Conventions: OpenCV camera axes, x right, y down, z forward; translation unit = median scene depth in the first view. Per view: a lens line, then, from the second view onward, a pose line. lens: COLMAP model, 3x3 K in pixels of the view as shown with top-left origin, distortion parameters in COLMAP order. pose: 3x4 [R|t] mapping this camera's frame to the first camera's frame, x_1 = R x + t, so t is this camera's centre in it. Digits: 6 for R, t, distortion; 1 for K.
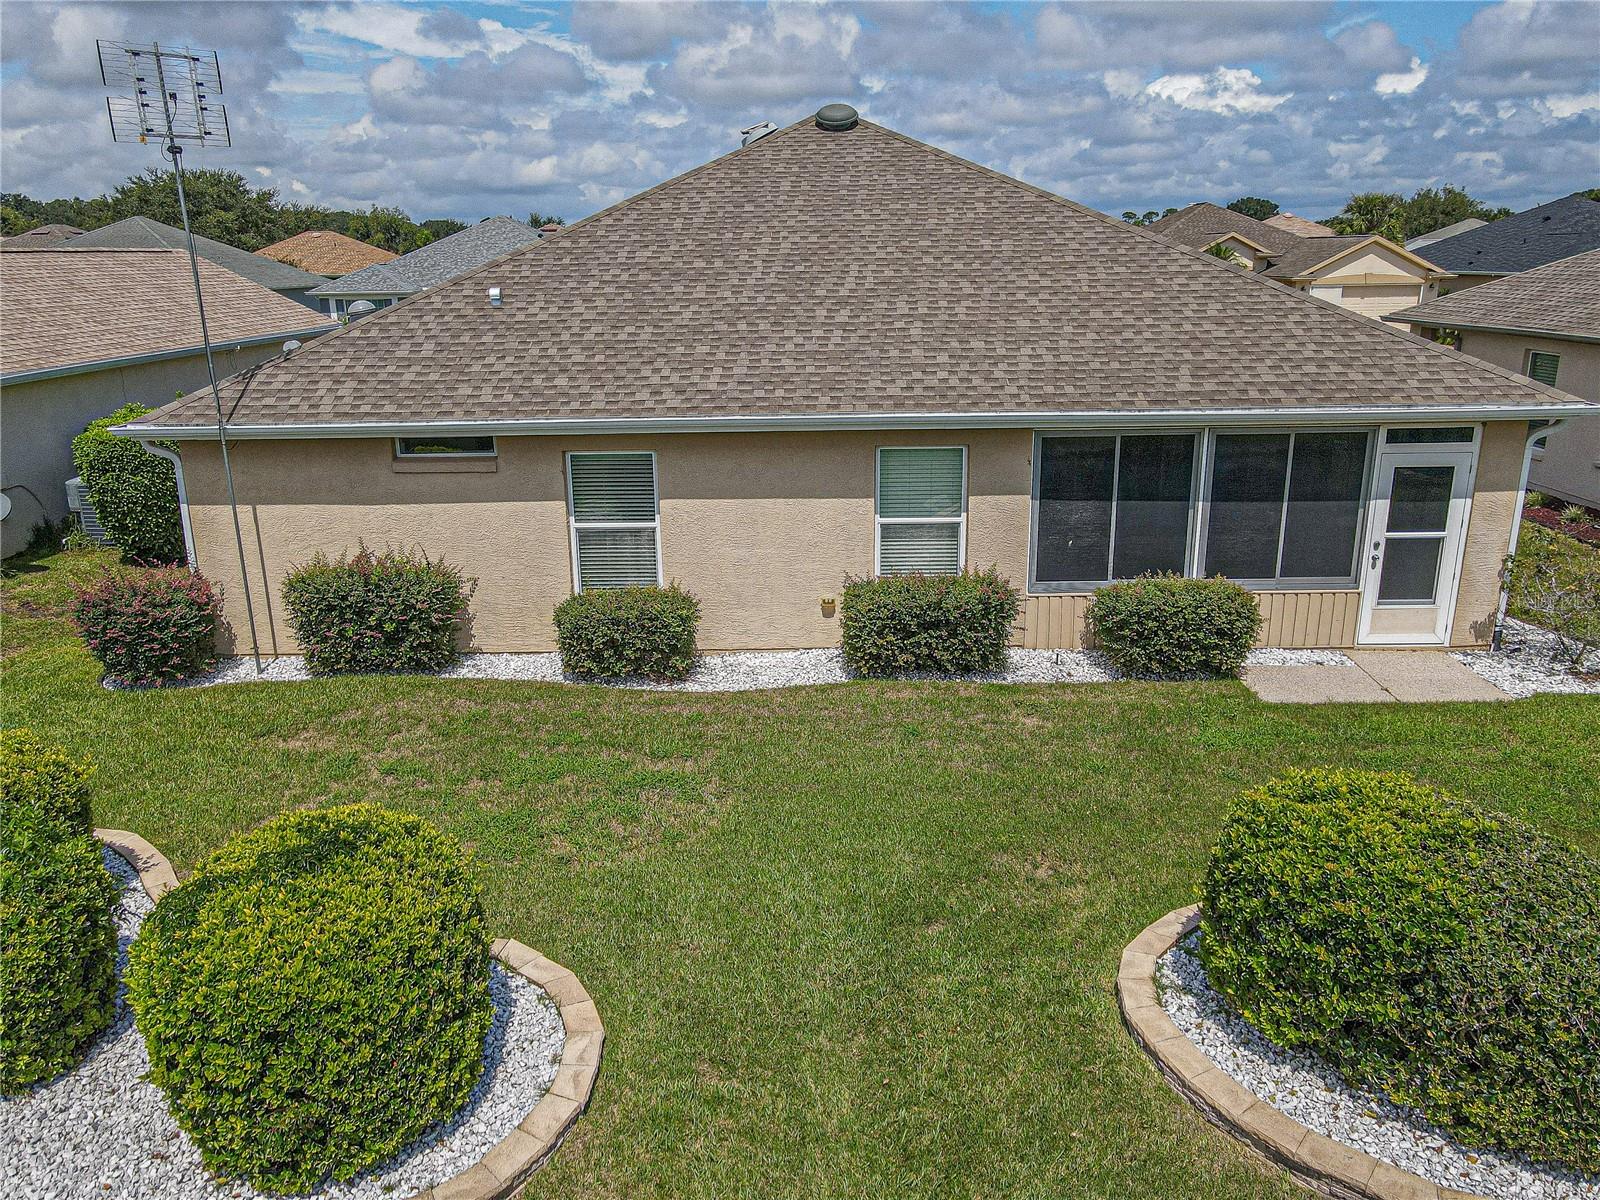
lens RADIAL K [[1187.0, 0, 800.0], [0, 1187.0, 600.0], [0, 0, 1]] dist [-0.003104, 0.028696]
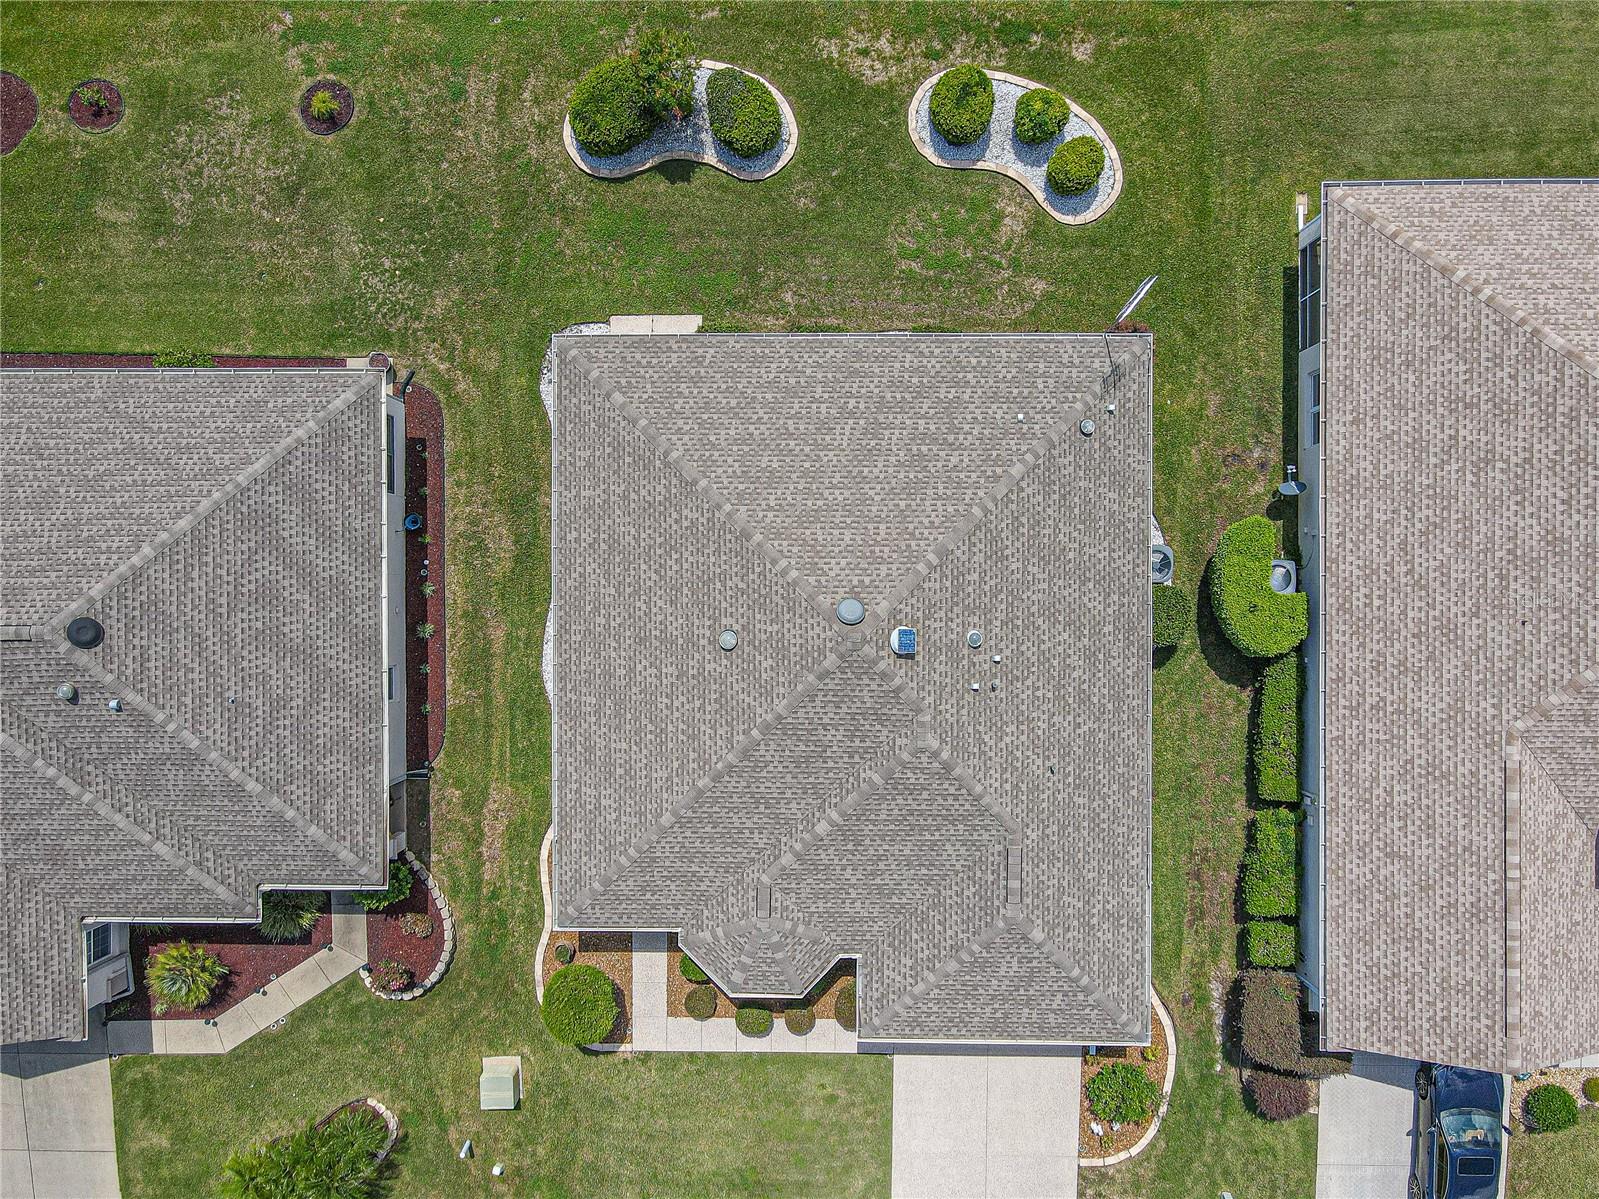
lens RADIAL K [[1182.6, 0, 799.5], [0, 1182.6, 599.5], [0, 0, 1]] dist [-0.009005, 0.035389]
pose [[-0.999434, 0.001829, 0.033579, 0.063868], [0.031781, -0.275055, 0.960903, -2.567679], [0.010994, 0.961427, 0.274842, 0.811599]]
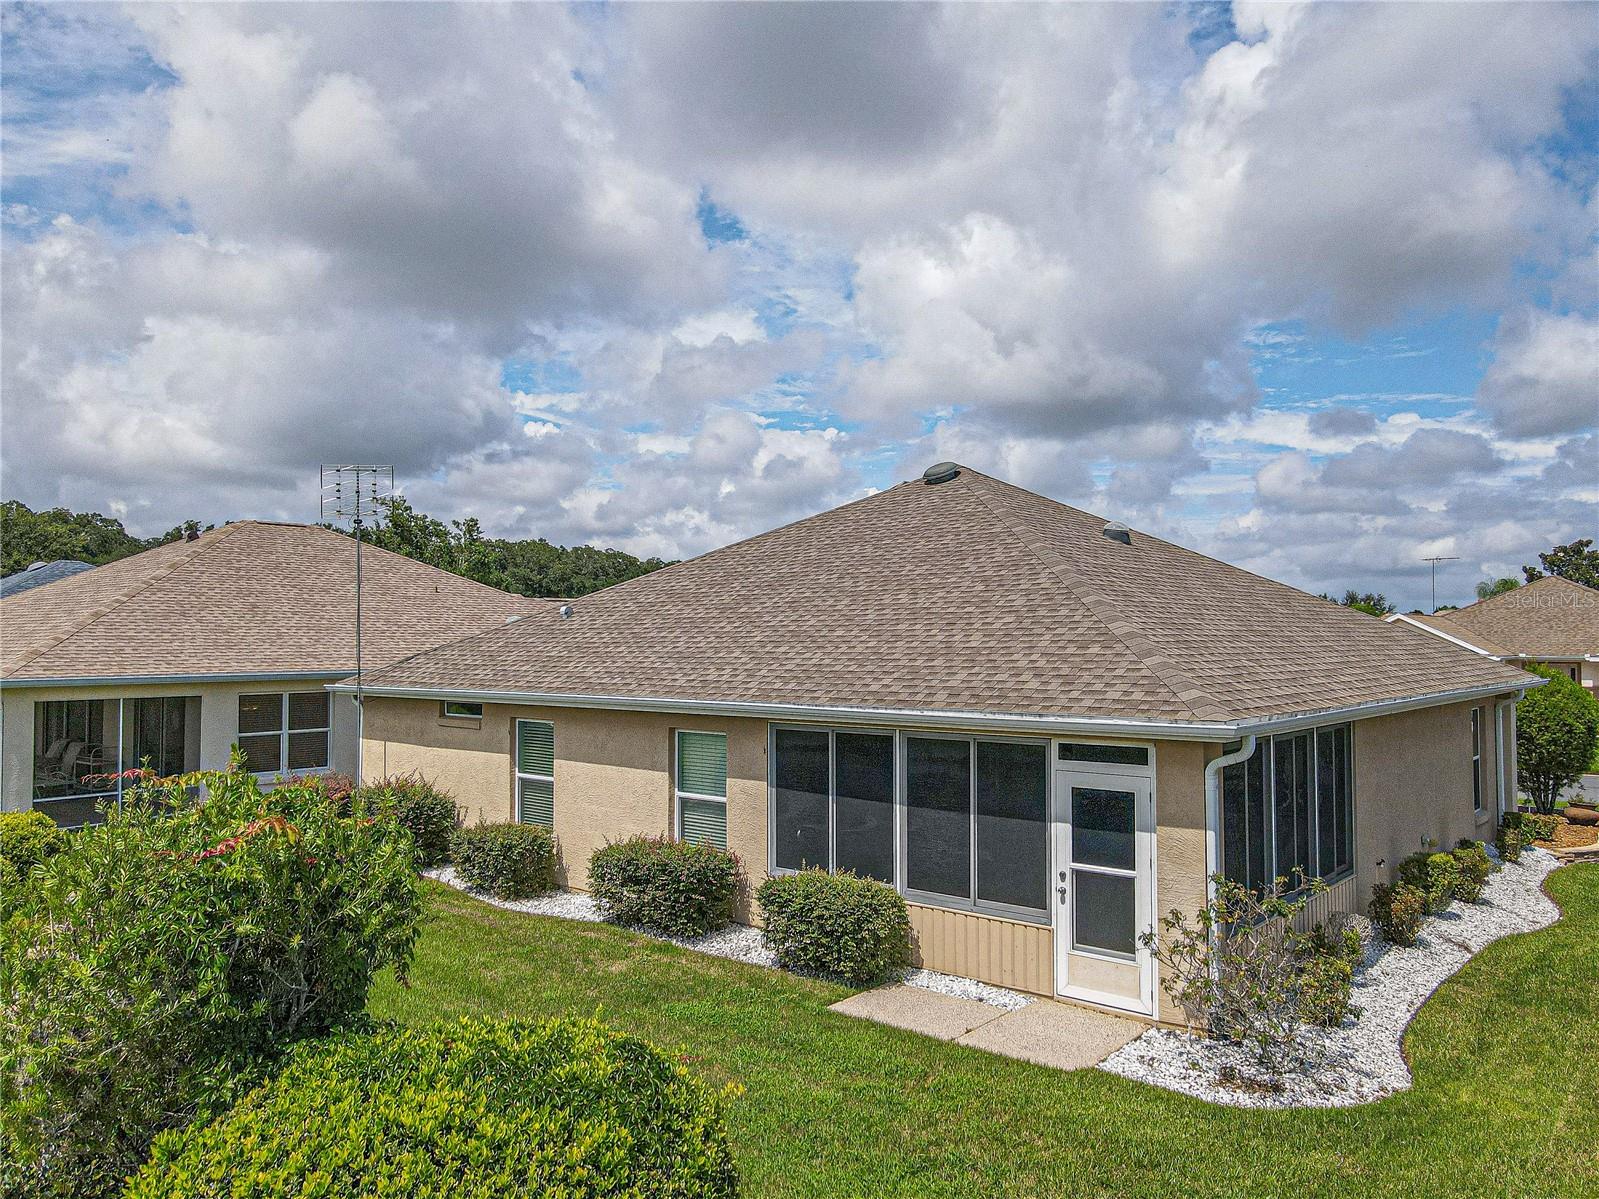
lens RADIAL K [[1172.8, 0, 799.5], [0, 1172.8, 599.5], [0, 0, 1]] dist [-0.004050, 0.030776]
pose [[0.764008, -0.008380, -0.645152, 0.909119], [-0.189824, 0.952742, -0.237171, 0.001793], [0.616651, 0.303666, 0.726312, 0.190181]]
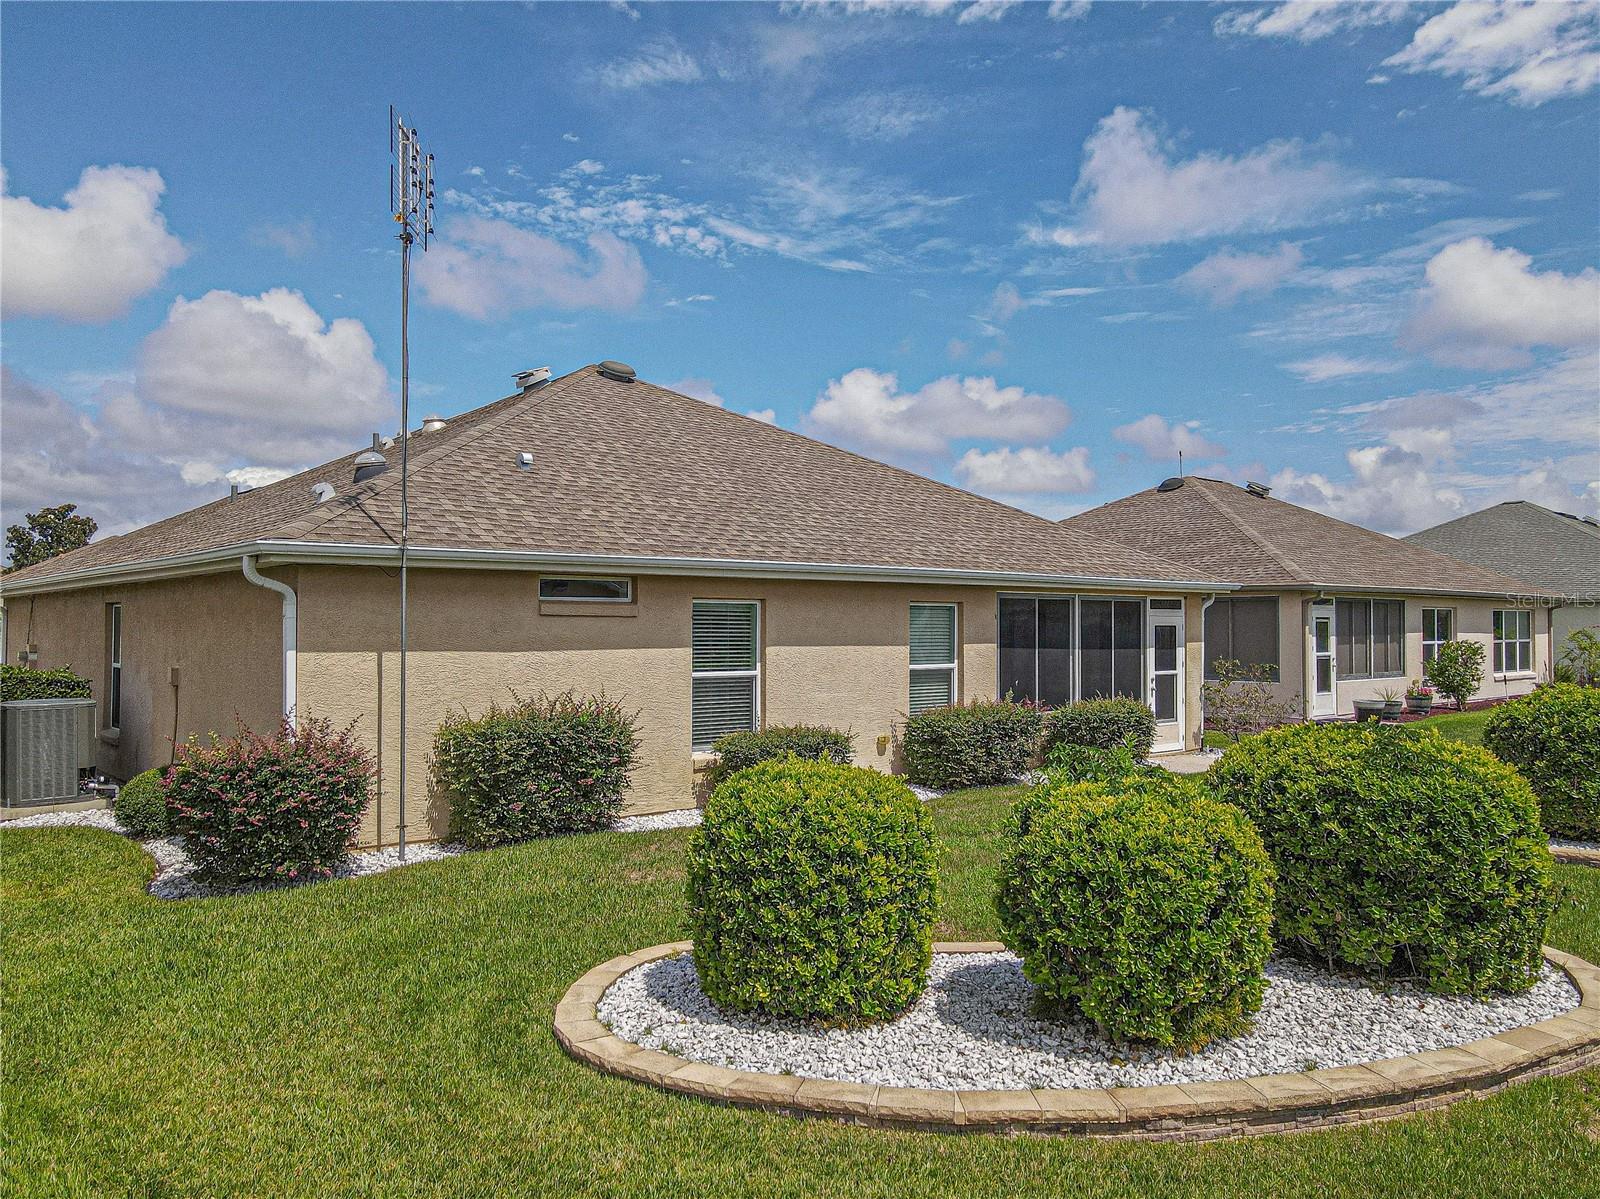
lens RADIAL K [[1176.5, 0, 799.3], [0, 1176.5, 642.8], [0, 0, 1]] dist [-0.002637, 0.029173]
pose [[0.751816, 0.005344, 0.659351, -0.780072], [0.174796, 0.962576, -0.207110, 0.131607], [-0.635782, 0.270961, 0.722746, 0.235806]]
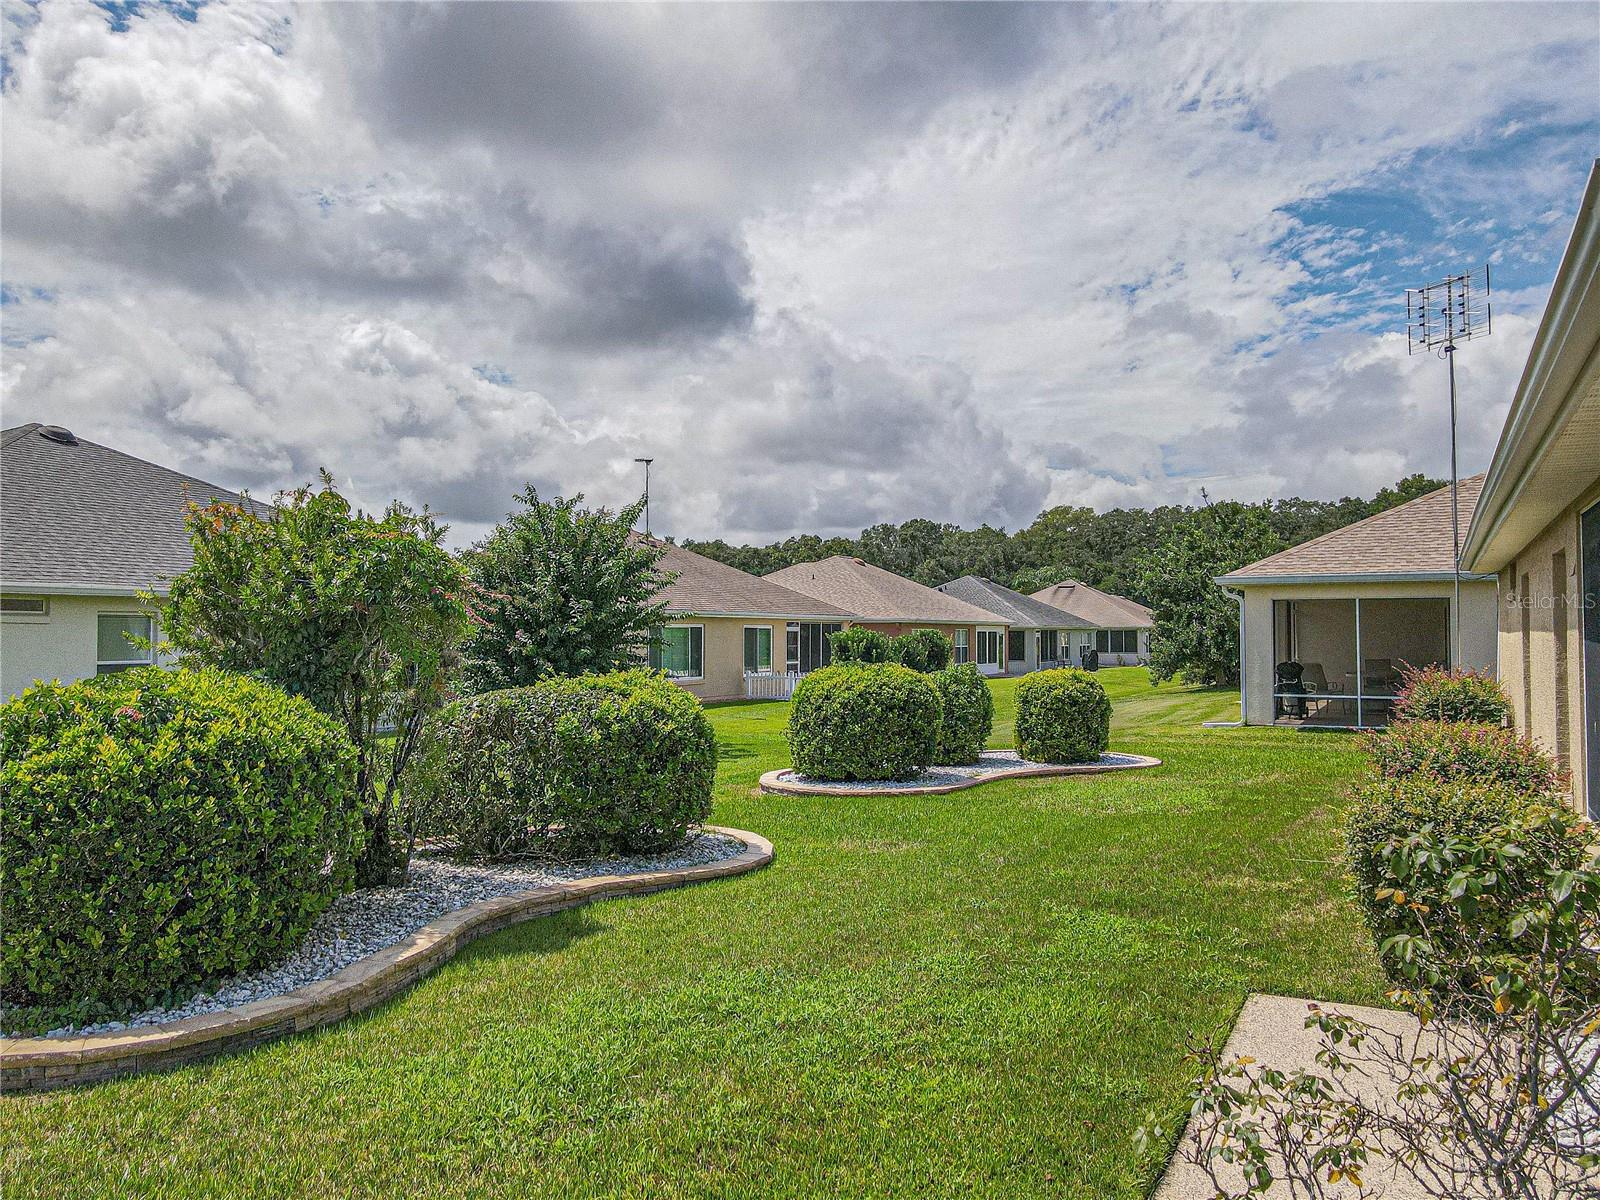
lens RADIAL K [[1176.5, 0, 799.3], [0, 1176.5, 643.3], [0, 0, 1]] dist [-0.002637, 0.029173]
pose [[-0.463146, 0.021619, -0.886018, 0.854992], [-0.241058, 0.958942, 0.149406, -0.076865], [0.852870, 0.282779, -0.438919, 0.931827]]
